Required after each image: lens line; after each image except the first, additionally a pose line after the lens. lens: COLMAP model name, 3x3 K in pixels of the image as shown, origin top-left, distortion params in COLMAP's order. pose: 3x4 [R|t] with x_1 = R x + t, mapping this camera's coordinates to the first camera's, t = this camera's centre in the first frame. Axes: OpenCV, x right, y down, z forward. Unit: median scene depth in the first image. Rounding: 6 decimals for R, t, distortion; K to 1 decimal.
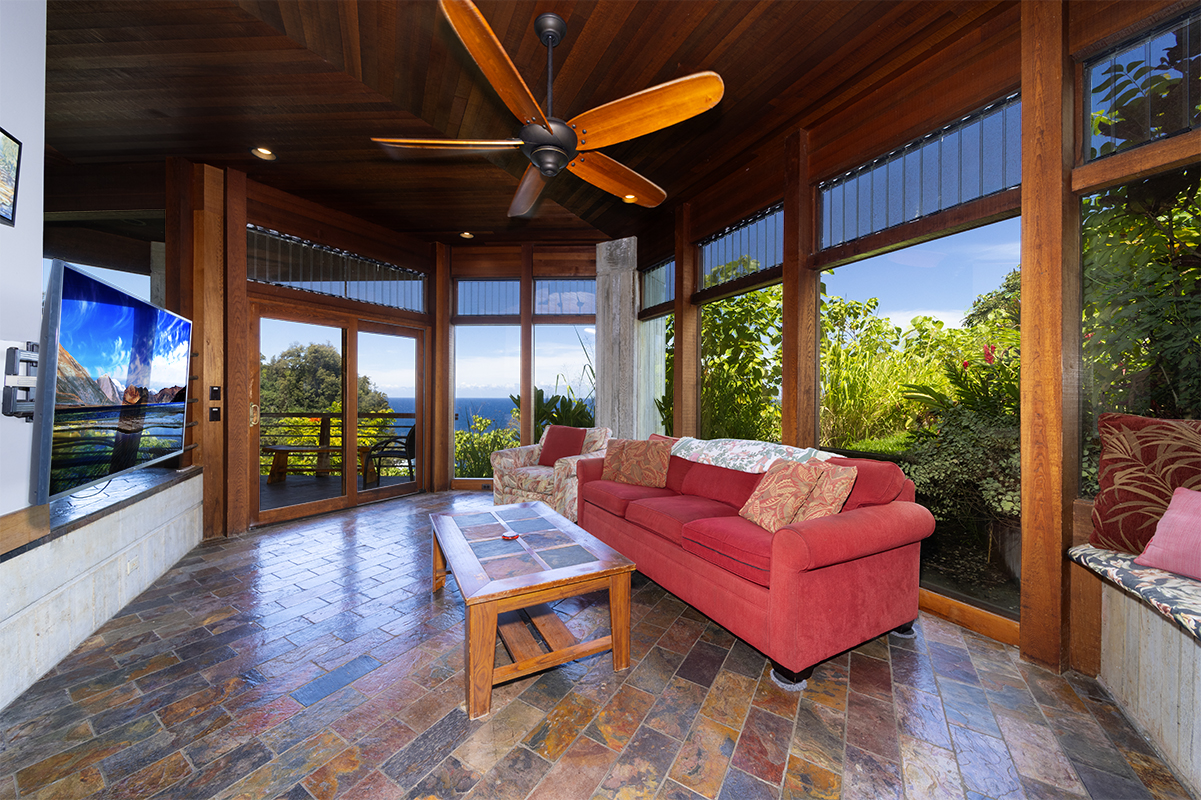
lens RADIAL K [[401.6, 0, 600.5], [0, 401.6, 400.0], [0, 0, 1]] dist [-0.000568, -0.000069]
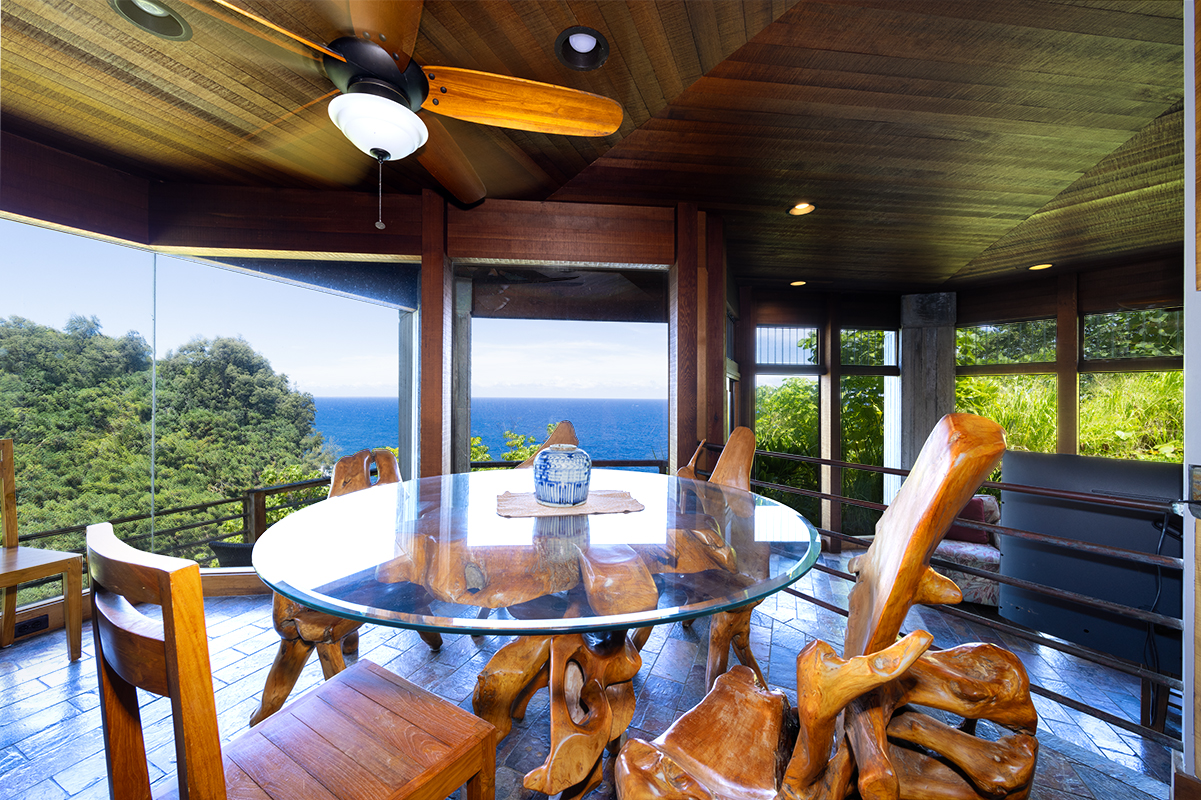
lens RADIAL K [[401.6, 0, 600.5], [0, 401.6, 400.0], [0, 0, 1]] dist [-0.000568, -0.000069]
pose [[0.989662, 0.002016, 0.143408, -0.838352], [-0.001863, 0.999998, -0.001207, -0.126220], [-0.143410, 0.000927, 0.989663, 0.135197]]
